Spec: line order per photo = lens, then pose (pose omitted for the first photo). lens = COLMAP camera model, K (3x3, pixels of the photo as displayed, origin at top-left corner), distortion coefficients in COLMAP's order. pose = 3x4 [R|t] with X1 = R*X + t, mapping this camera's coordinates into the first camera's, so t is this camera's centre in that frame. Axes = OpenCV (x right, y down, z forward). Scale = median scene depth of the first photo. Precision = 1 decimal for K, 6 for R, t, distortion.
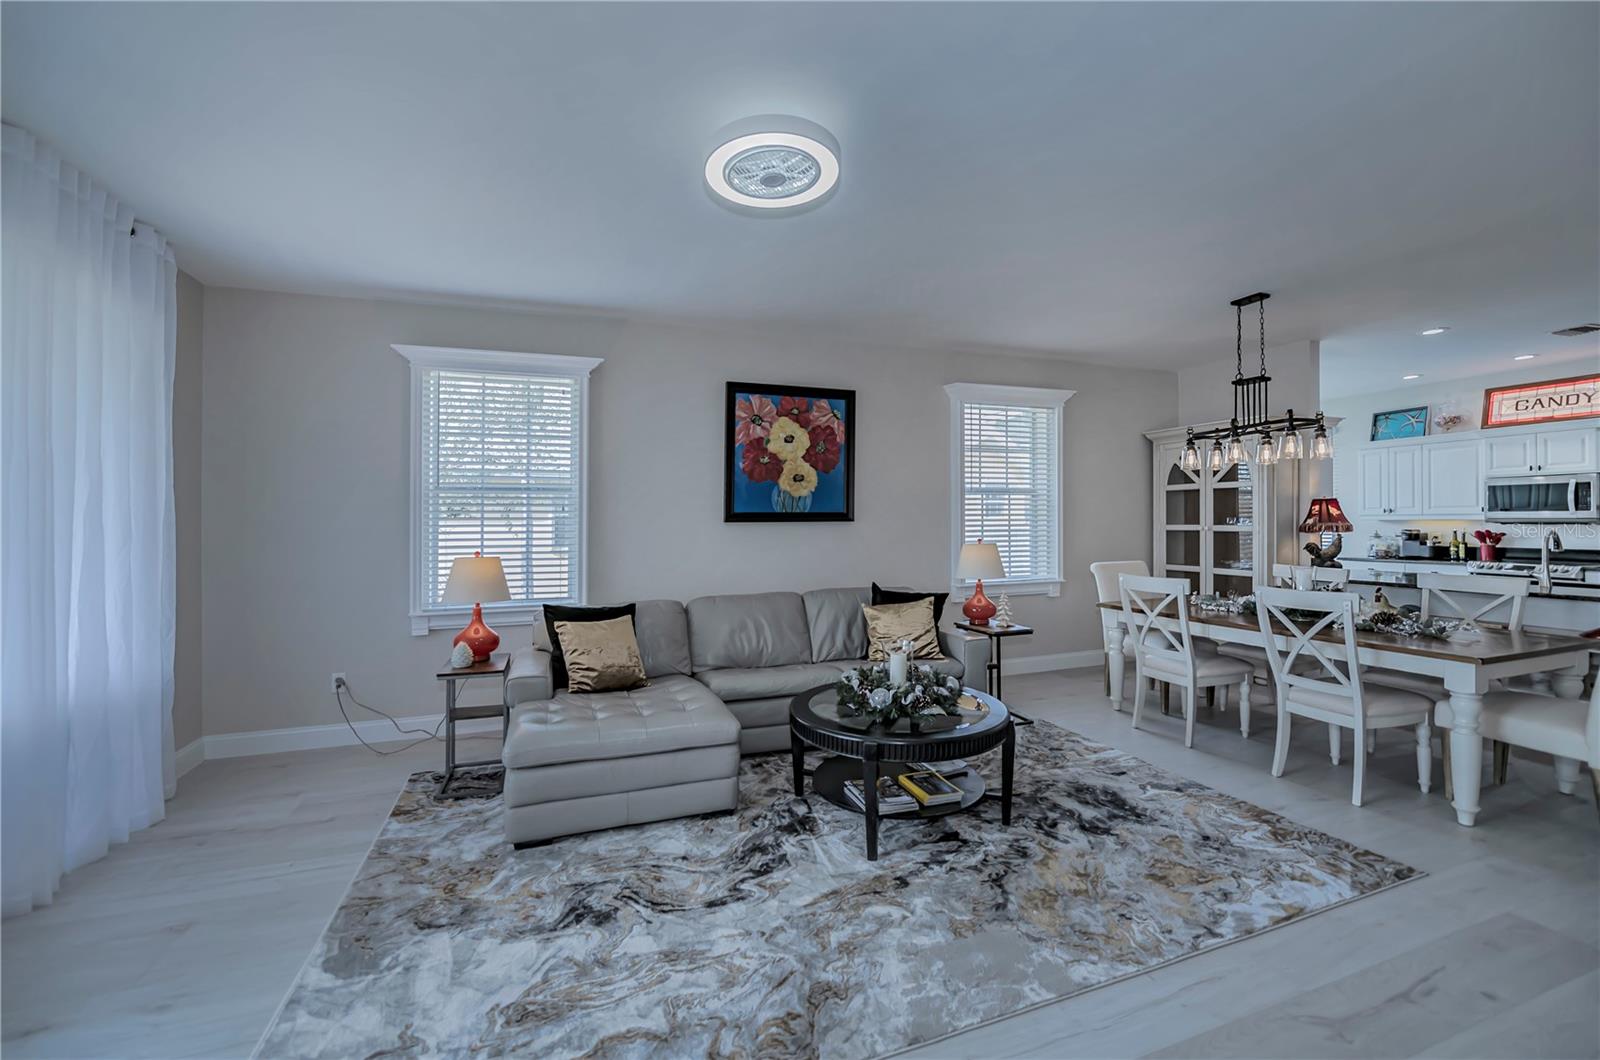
lens RADIAL K [[625.7, 0, 801.2], [0, 625.7, 523.3], [0, 0, 1]] dist [-0.015104, 0.000344]
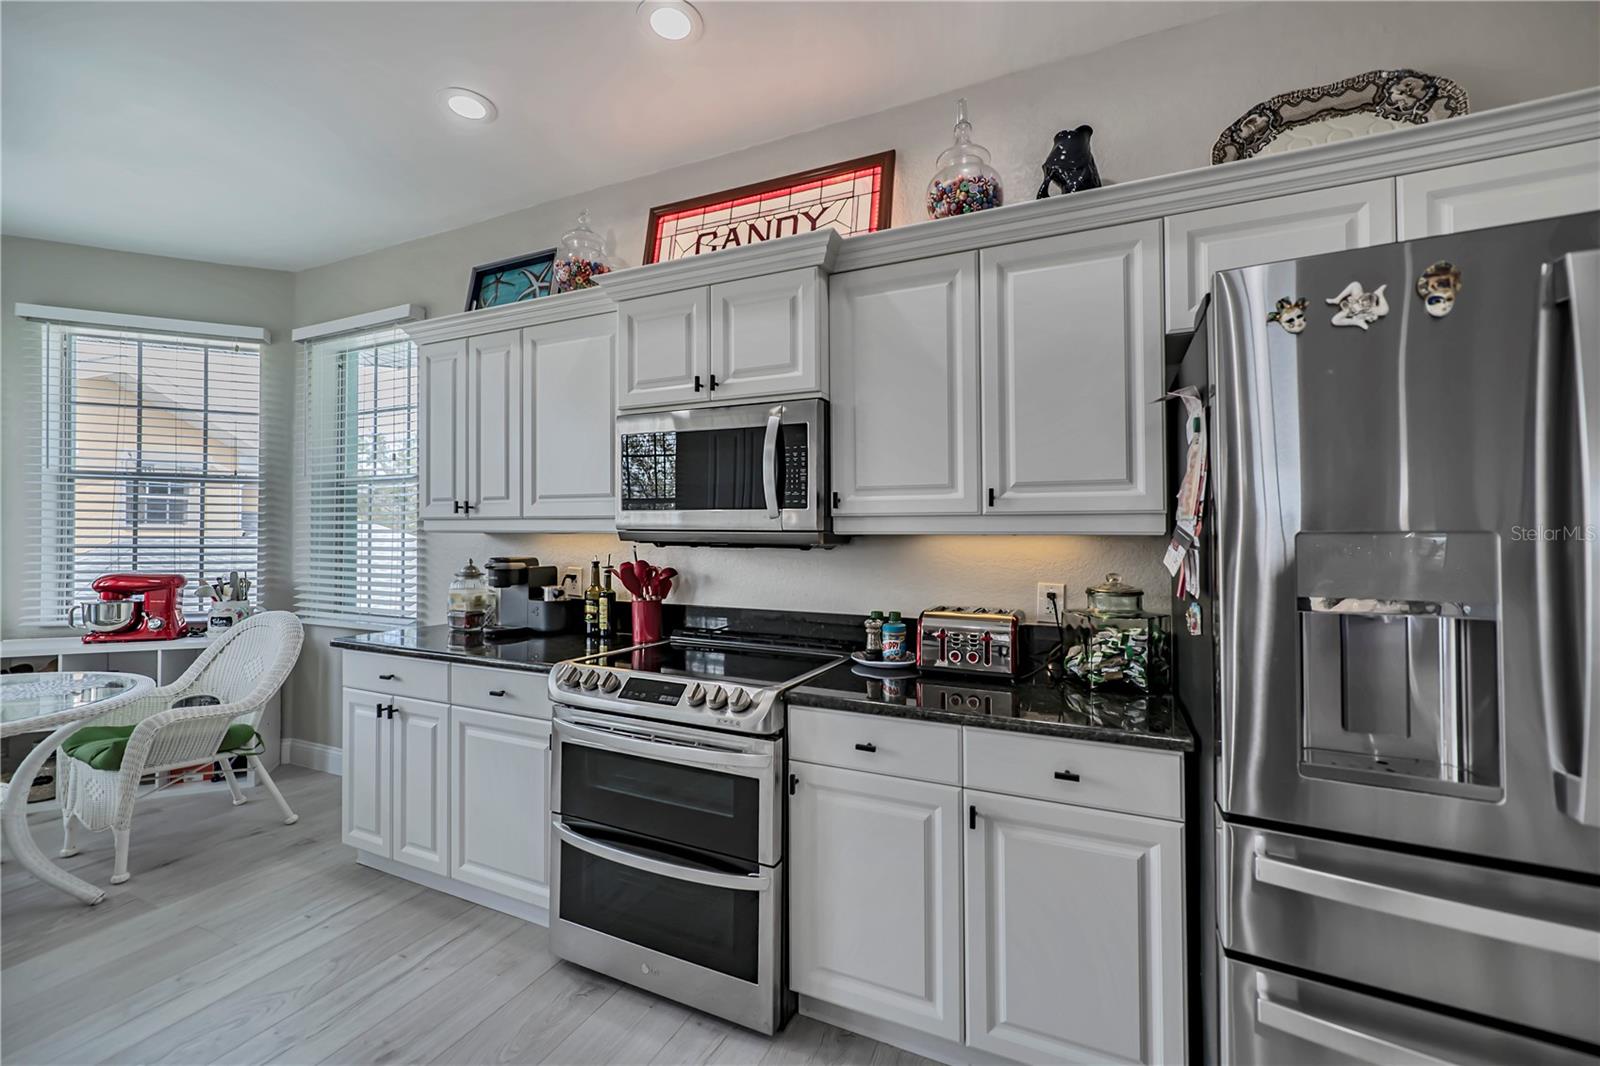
lens RADIAL K [[662.3, 0, 759.0], [0, 662.3, 509.1], [0, 0, 1]] dist [-0.002341, -0.000163]
pose [[0.713291, 0.038579, 0.699805, 1.110085], [-0.009801, 0.998935, -0.045079, -0.004111], [-0.700799, 0.025296, 0.712910, 0.826022]]
